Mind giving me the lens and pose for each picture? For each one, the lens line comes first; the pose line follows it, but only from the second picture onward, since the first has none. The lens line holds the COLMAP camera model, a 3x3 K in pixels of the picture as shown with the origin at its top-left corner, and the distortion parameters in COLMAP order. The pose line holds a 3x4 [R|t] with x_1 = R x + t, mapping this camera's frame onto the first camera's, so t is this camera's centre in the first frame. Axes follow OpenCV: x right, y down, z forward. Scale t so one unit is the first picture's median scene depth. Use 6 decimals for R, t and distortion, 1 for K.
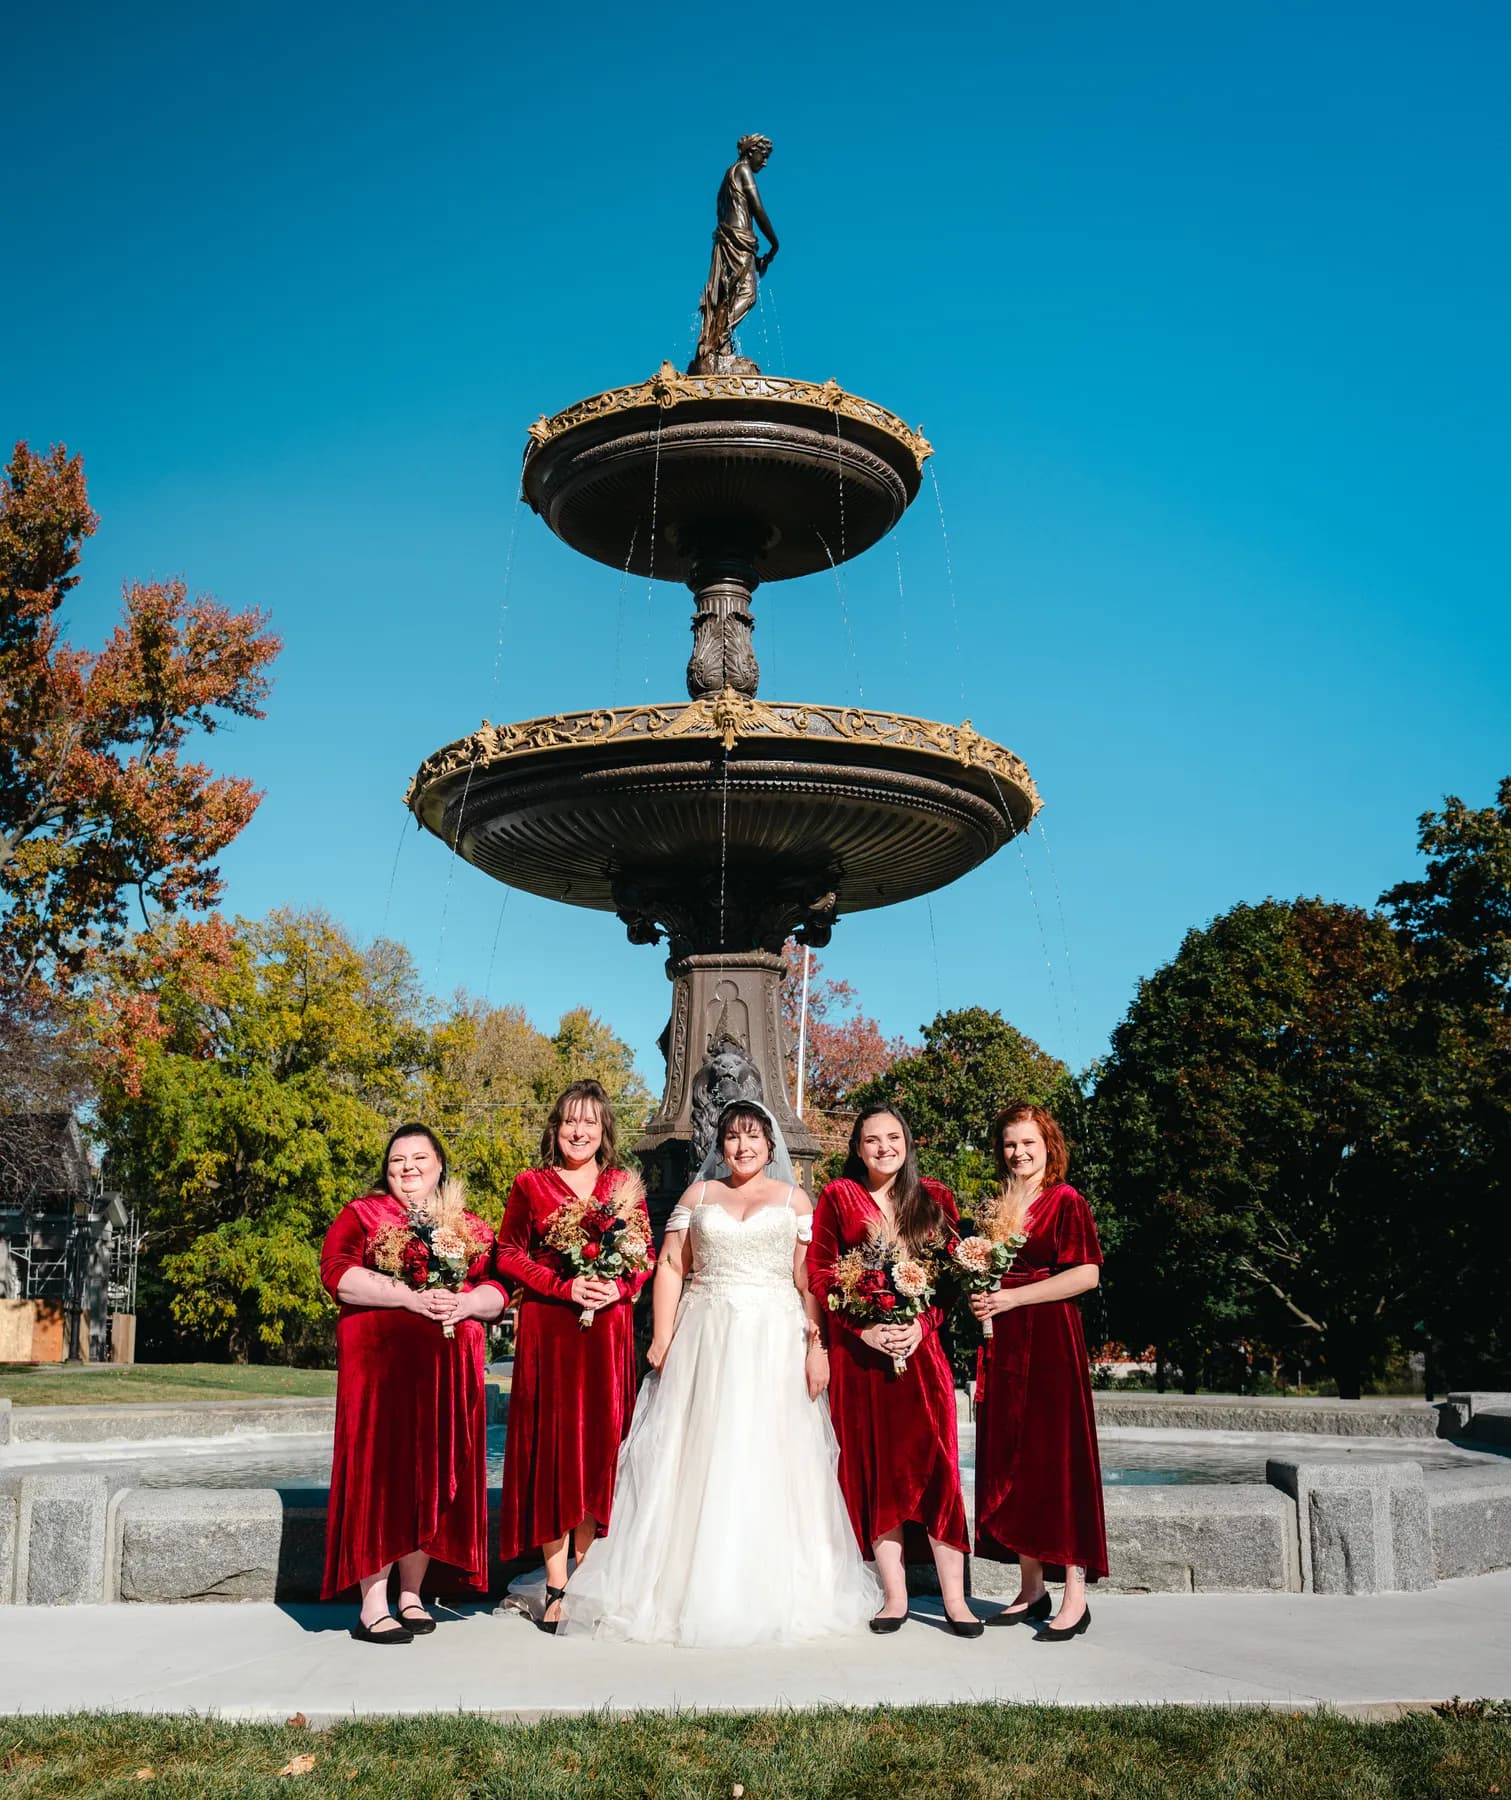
lens RADIAL K [[2600.2, 0, 743.3], [0, 2600.2, 819.4], [0, 0, 1]] dist [-0.007529, 0.053736]
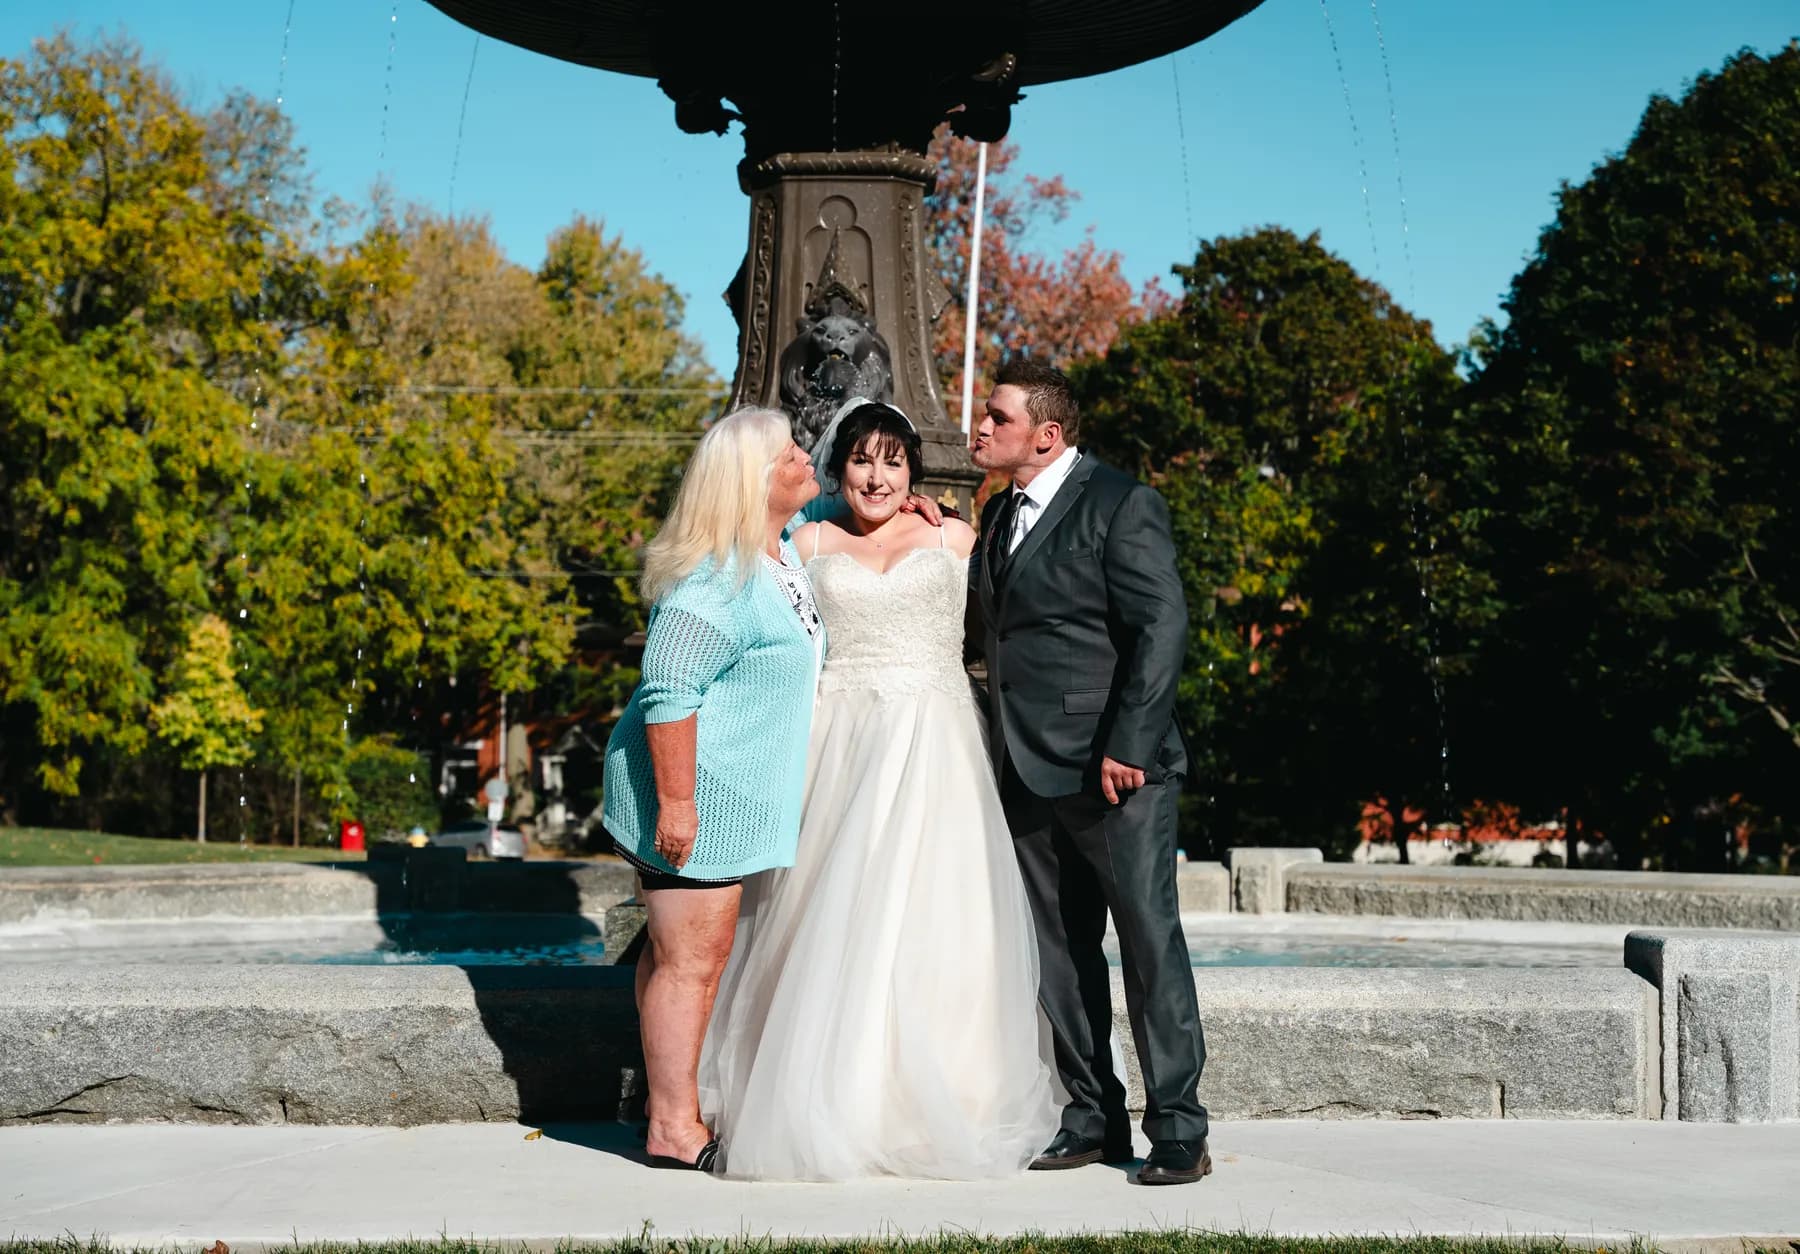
lens RADIAL K [[3690.2, 0, 908.9], [0, 3690.2, 529.8], [0, 0, 1]] dist [-0.007148, 0.562385]
pose [[0.999795, 0.008547, 0.018359, -0.005408], [-0.011066, 0.989830, 0.141822, 0.017671], [-0.016960, -0.141996, 0.989722, 0.138664]]
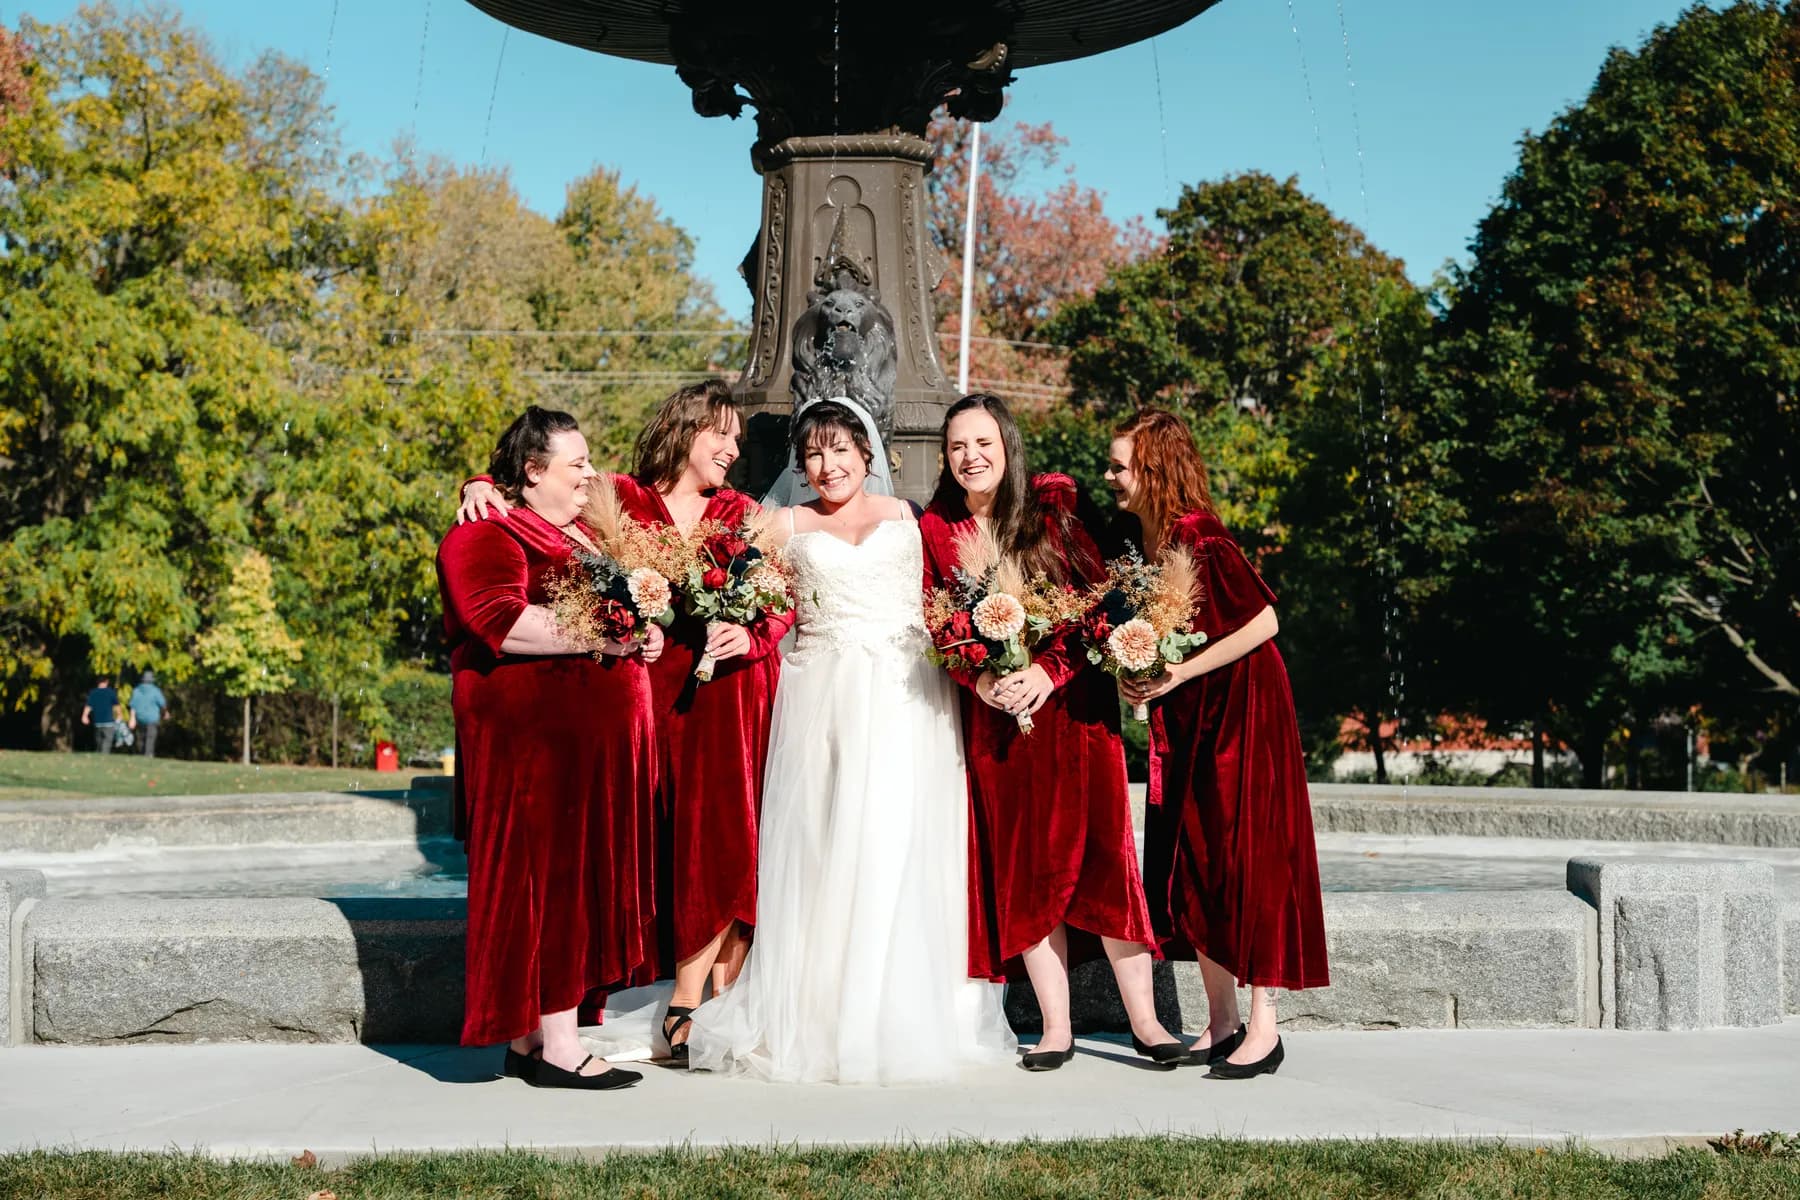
lens RADIAL K [[3285.0, 0, 892.6], [0, 3285.0, 562.6], [0, 0, 1]] dist [0.051554, 0.014617]
pose [[0.999934, -0.000752, 0.011435, -0.003853], [-0.001046, 0.987697, 0.156378, 0.031316], [-0.011412, -0.156380, 0.987631, 0.171650]]
